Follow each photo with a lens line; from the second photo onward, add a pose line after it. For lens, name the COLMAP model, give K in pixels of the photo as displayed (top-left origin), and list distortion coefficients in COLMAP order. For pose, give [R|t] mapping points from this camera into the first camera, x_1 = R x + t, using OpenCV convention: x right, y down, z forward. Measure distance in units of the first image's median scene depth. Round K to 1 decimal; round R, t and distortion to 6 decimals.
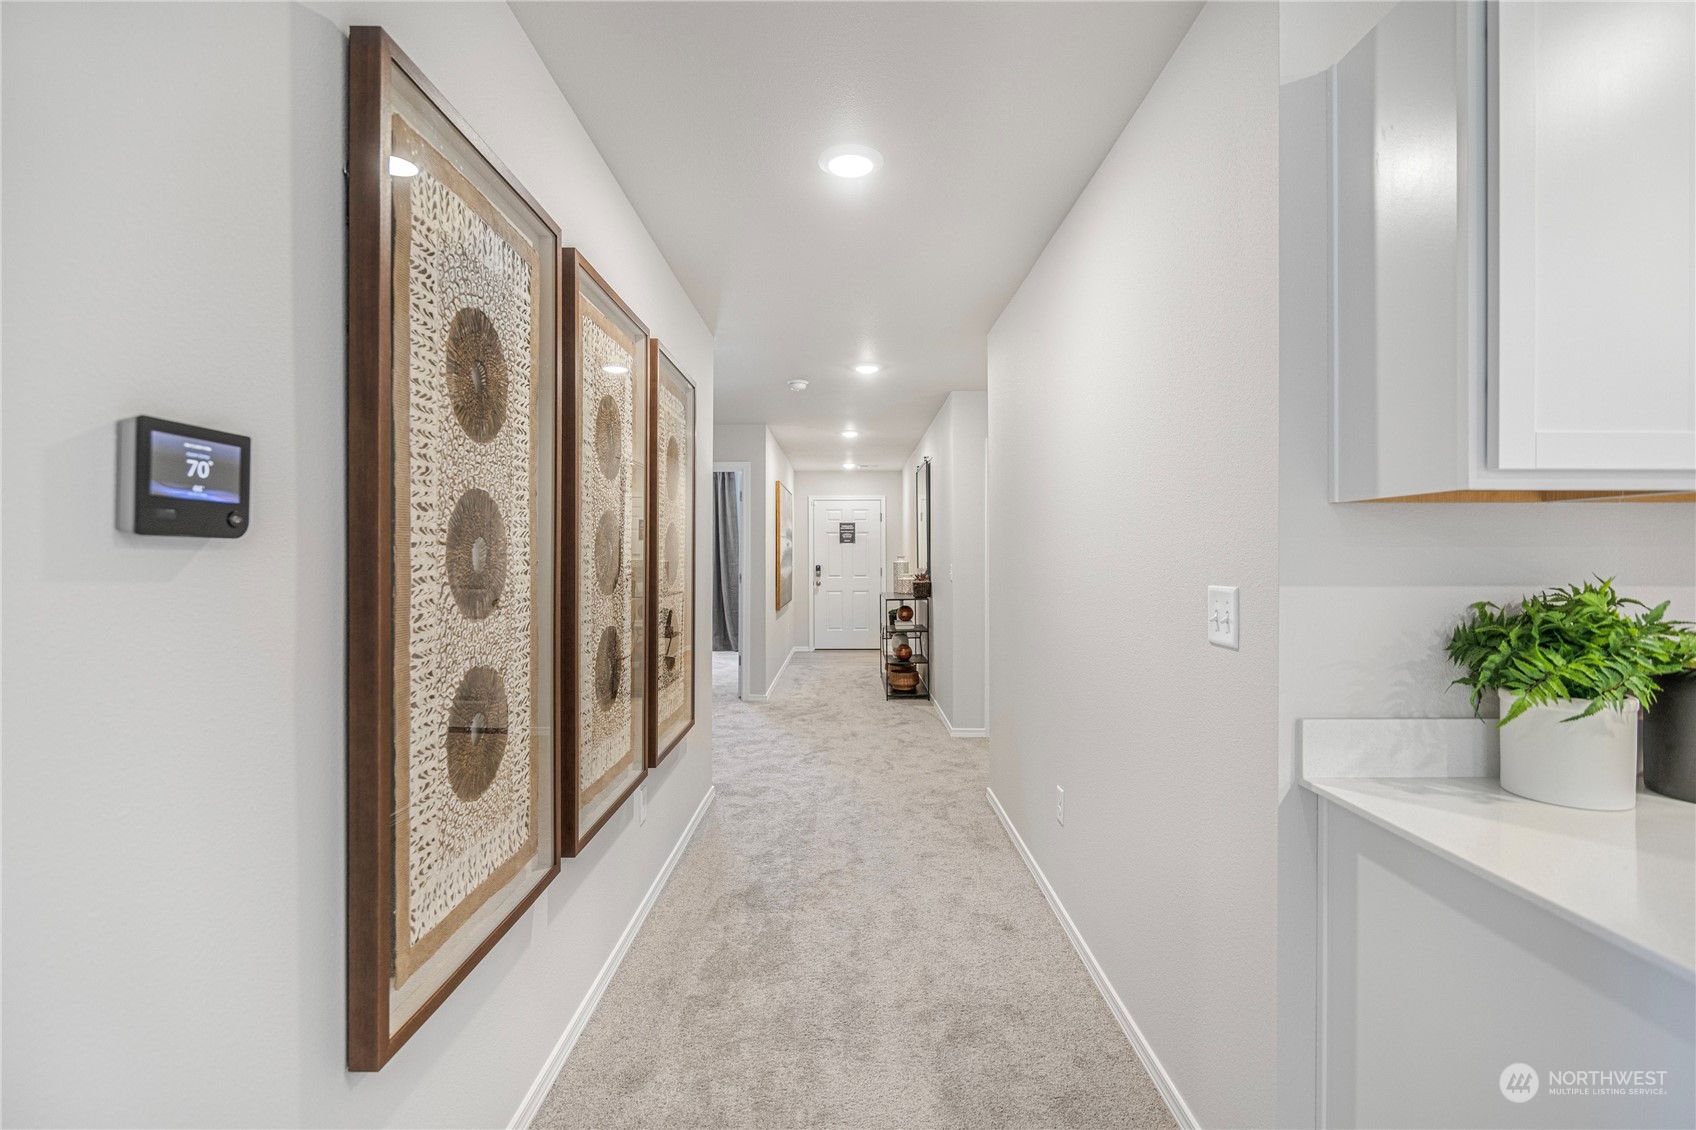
lens RADIAL K [[768.5, 0, 847.4], [0, 768.5, 560.0], [0, 0, 1]] dist [-0.003331, 0.000031]
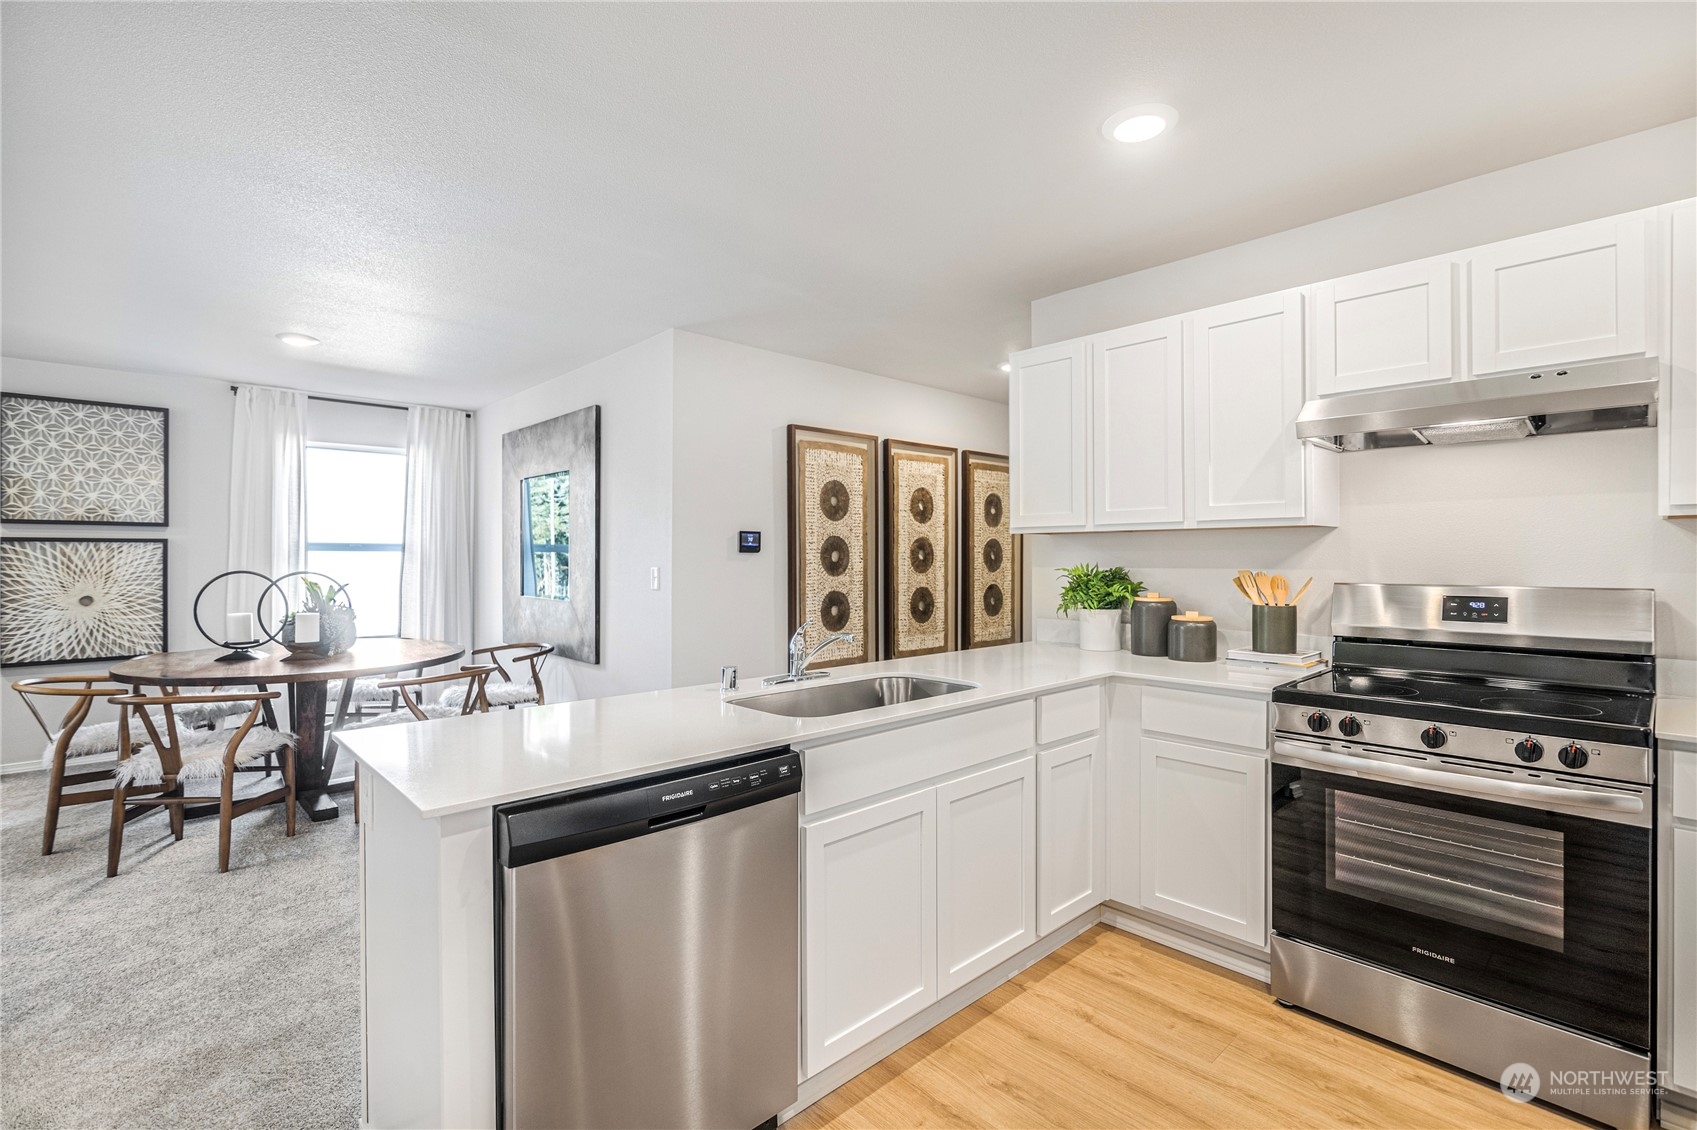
lens RADIAL K [[768.9, 0, 850.0], [0, 768.9, 561.2], [0, 0, 1]] dist [-0.003331, 0.000031]
pose [[0.687302, 0.001291, -0.726371, 2.193664], [-0.001458, 0.999999, 0.000398, 0.015534], [0.726371, 0.000785, 0.687303, -1.345719]]
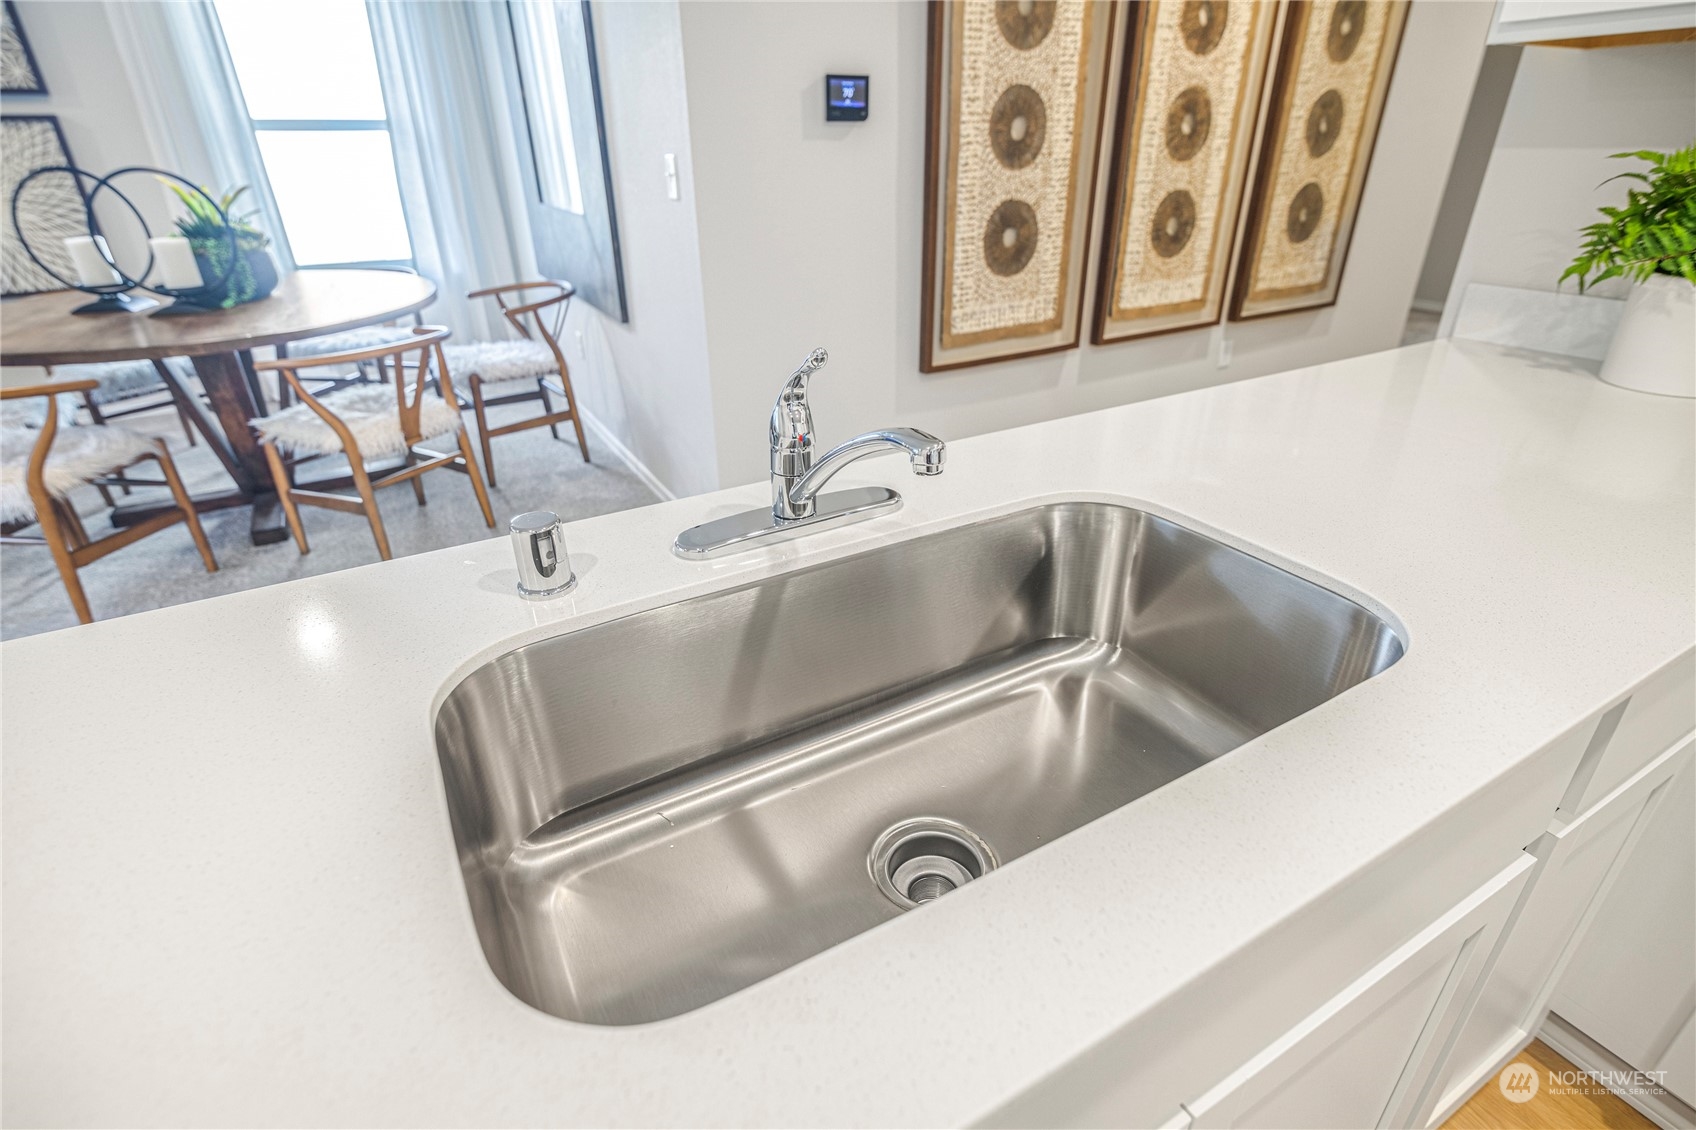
lens RADIAL K [[825.9, 0, 849.9], [0, 825.9, 561.6], [0, 0, 1]] dist [-0.001927, 0.000172]
pose [[0.496776, 0.389499, -0.775567, 1.307341], [0.008536, 0.891399, 0.453139, 0.021390], [0.867837, -0.231728, 0.439501, -0.408049]]
